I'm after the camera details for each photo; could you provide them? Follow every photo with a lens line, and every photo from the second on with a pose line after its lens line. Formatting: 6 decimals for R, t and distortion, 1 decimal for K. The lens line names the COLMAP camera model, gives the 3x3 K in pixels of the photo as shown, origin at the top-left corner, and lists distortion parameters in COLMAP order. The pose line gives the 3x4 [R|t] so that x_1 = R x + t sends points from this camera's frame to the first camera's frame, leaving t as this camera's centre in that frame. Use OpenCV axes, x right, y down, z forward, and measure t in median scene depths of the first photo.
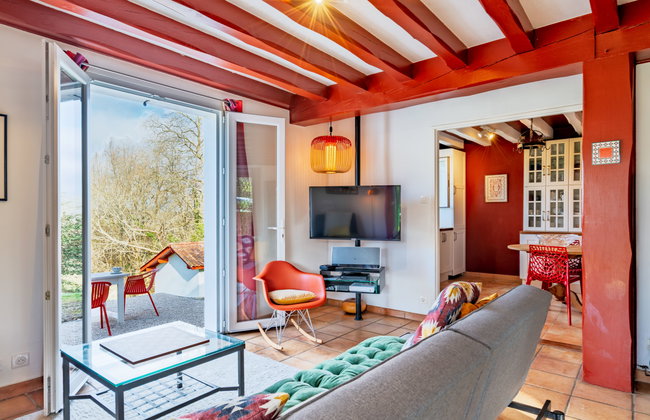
lens RADIAL K [[376.9, 0, 348.6], [0, 376.9, 200.5], [0, 0, 1]] dist [0.001787, 0.000085]
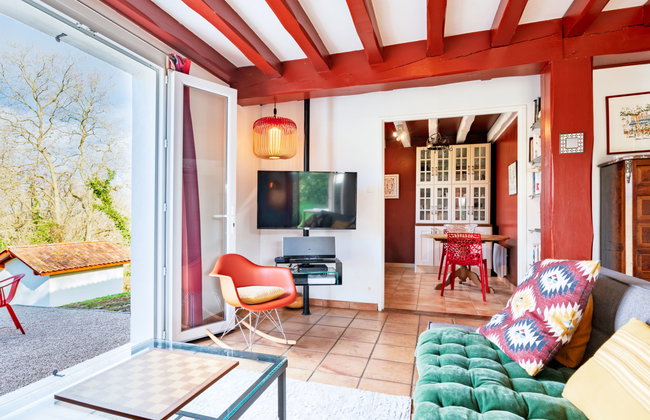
lens RADIAL K [[335.5, 0, 312.7], [0, 335.5, 203.0], [0, 0, 1]] dist [-0.000884, 0.000004]
pose [[0.944574, 0.015055, 0.327954, -0.231444], [-0.012785, 0.999877, -0.009076, 0.044085], [-0.328051, 0.004380, 0.944650, 0.195734]]
